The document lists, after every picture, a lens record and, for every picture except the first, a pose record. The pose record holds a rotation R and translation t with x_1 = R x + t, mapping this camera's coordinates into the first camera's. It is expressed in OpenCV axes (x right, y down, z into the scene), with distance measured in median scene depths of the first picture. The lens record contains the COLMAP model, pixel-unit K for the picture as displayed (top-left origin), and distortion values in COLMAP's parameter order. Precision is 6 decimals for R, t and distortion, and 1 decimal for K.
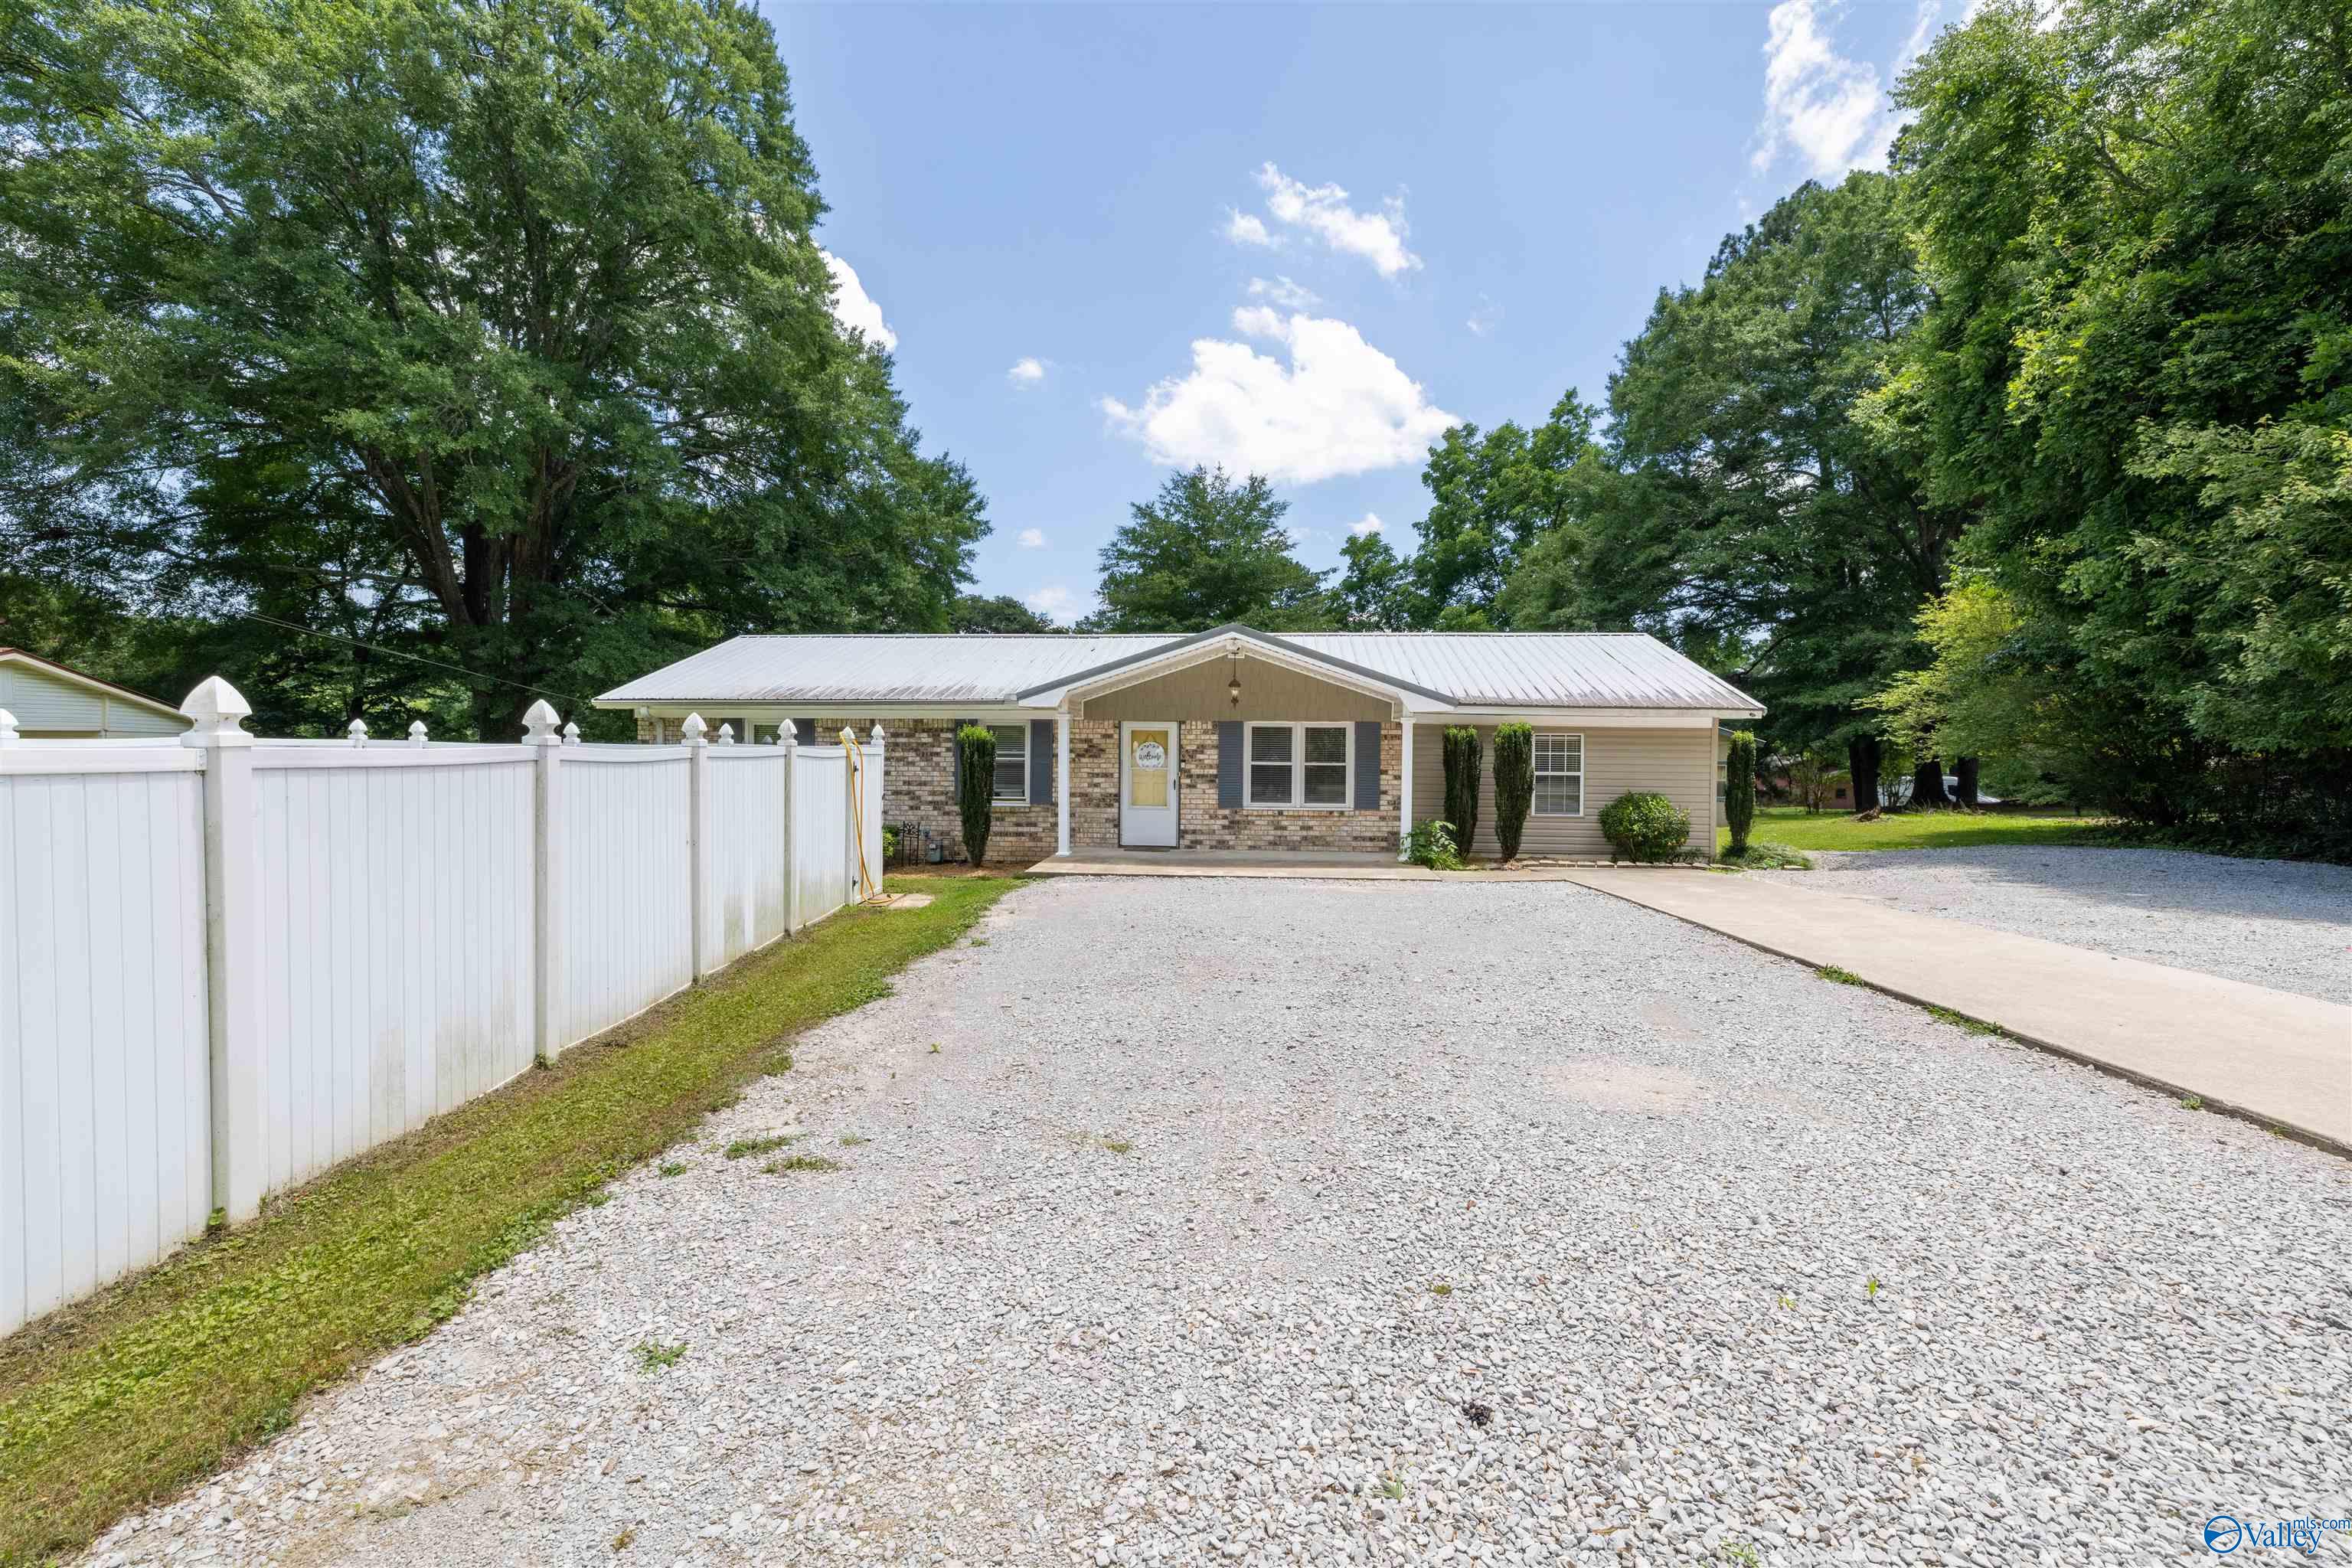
lens RADIAL K [[974.6, 0, 1176.0], [0, 974.6, 784.0], [0, 0, 1]] dist [-0.000045, 0.000132]
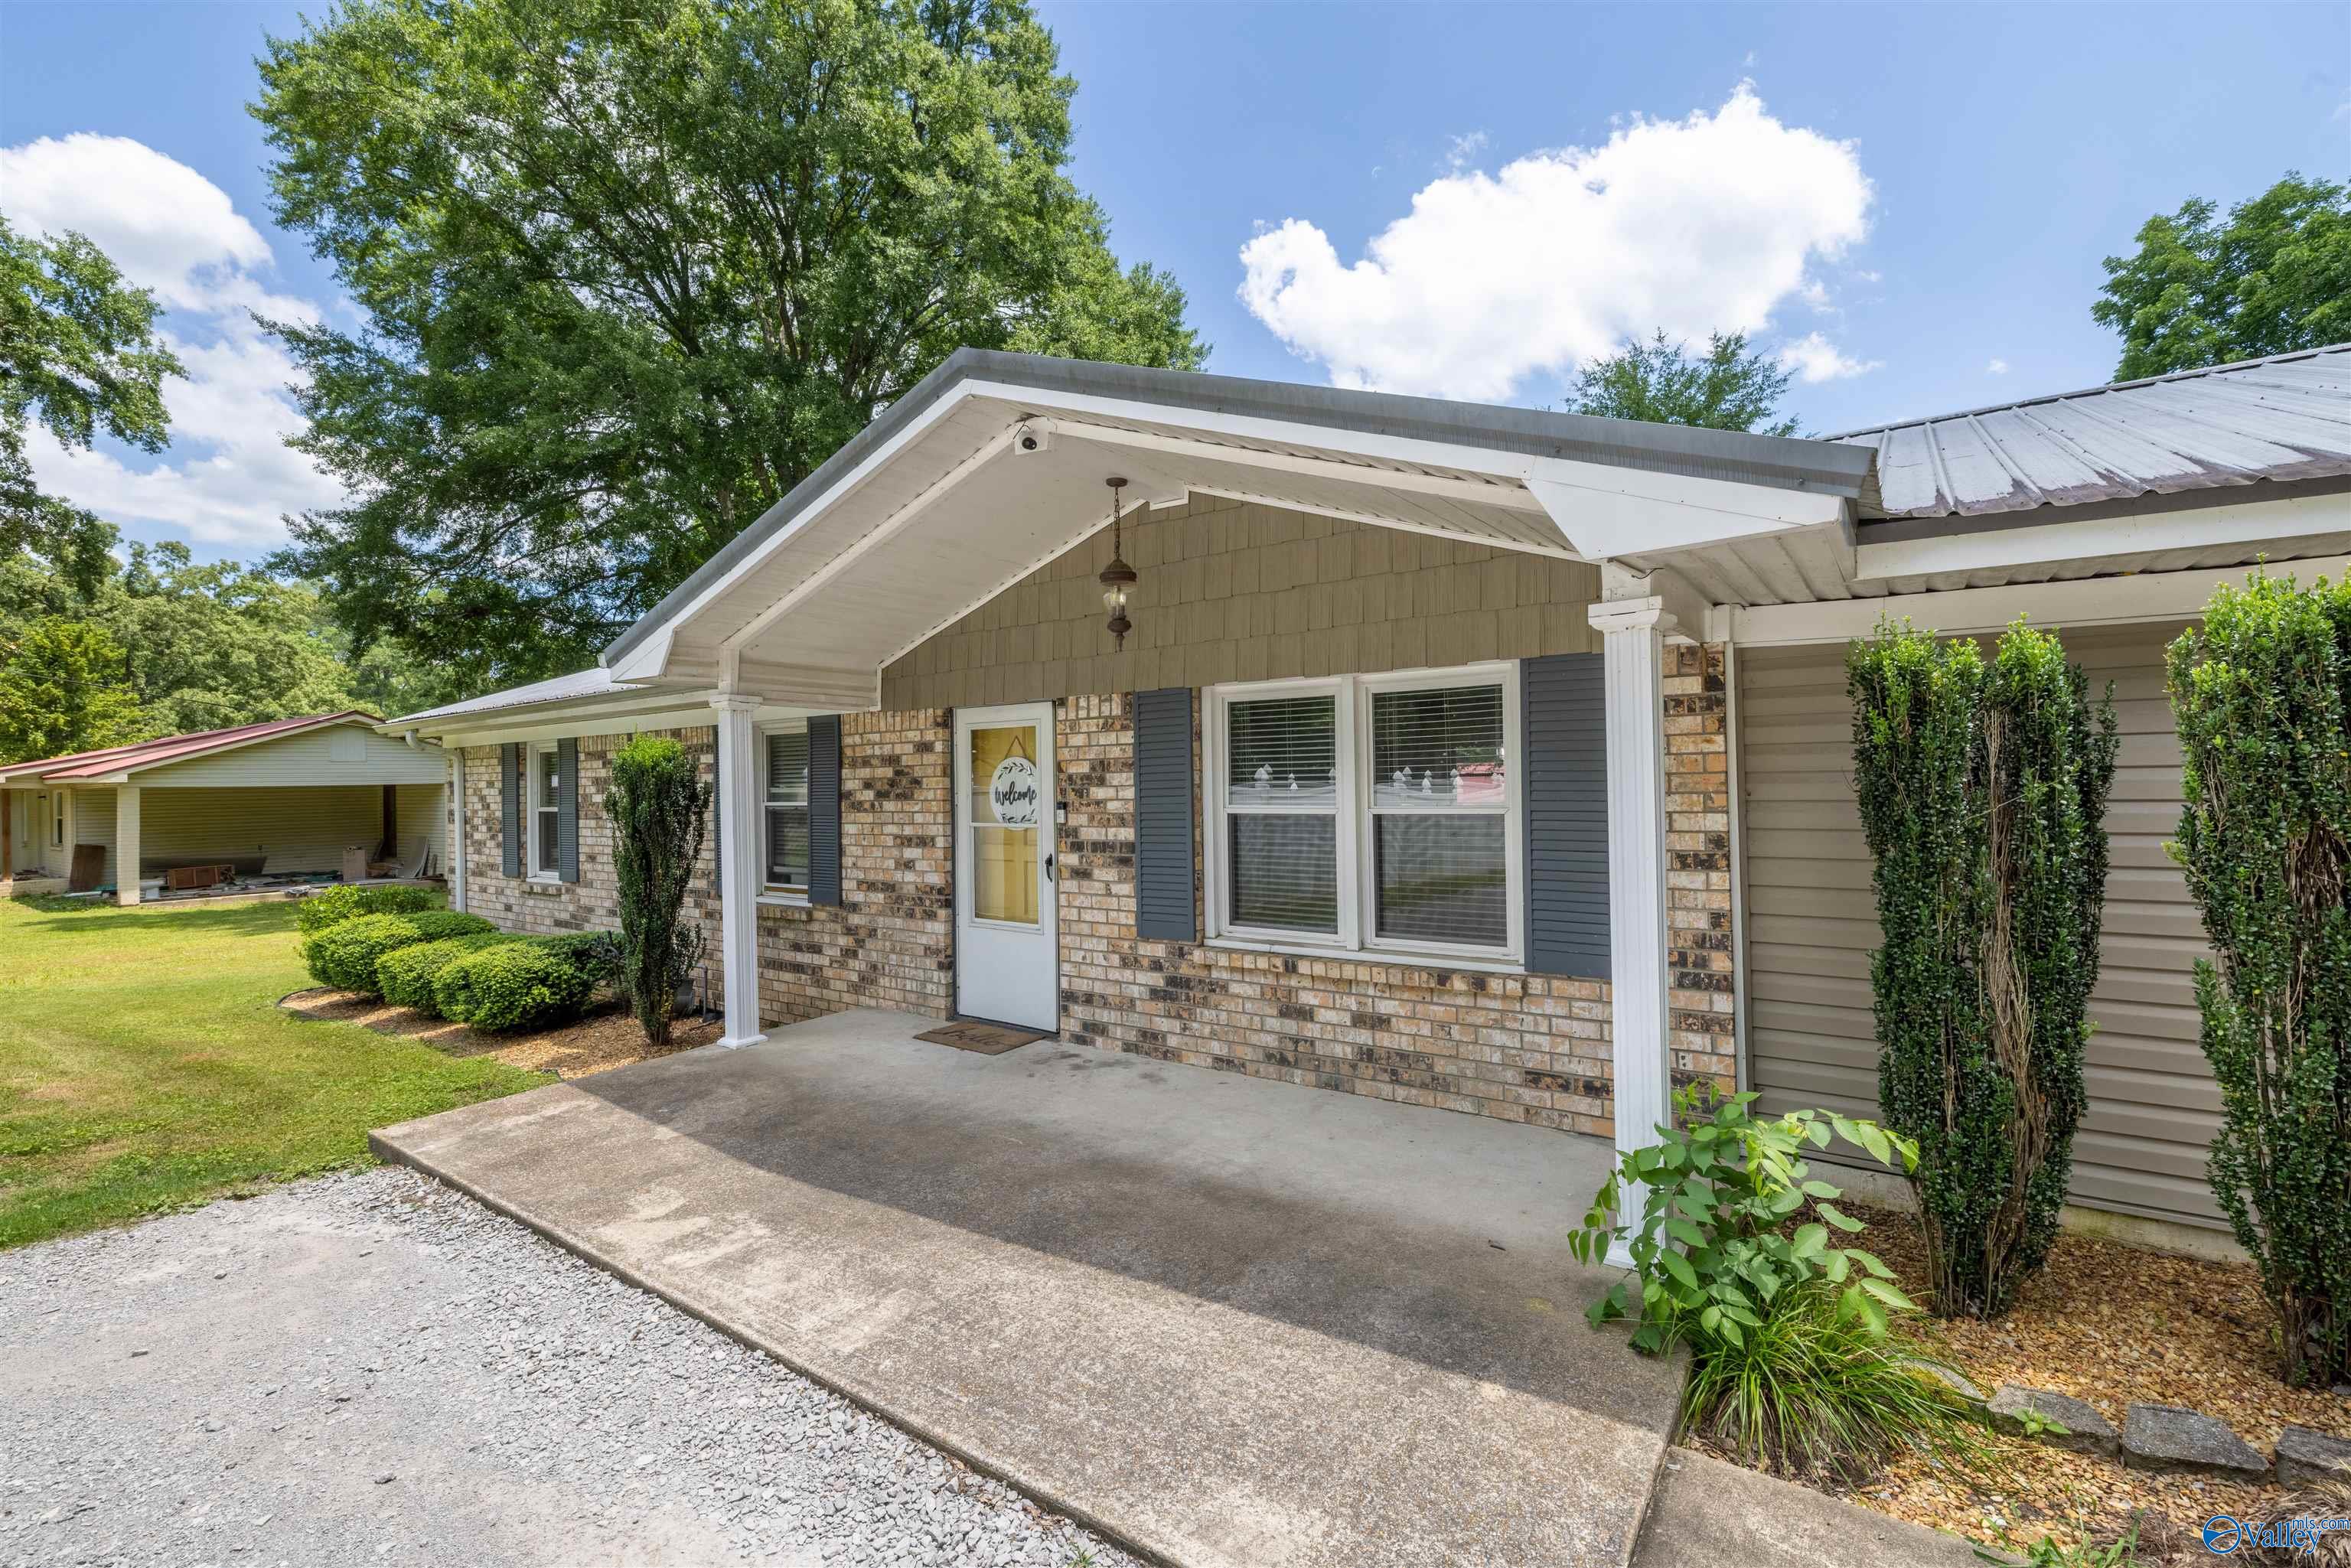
lens RADIAL K [[1005.1, 0, 1178.9], [0, 1005.1, 771.3], [0, 0, 1]] dist [0.000714, -0.000130]
pose [[0.866630, -0.028274, -0.498150, 0.238619], [0.007551, 0.999022, -0.043566, -0.019537], [0.498895, 0.033994, 0.865996, 0.689487]]
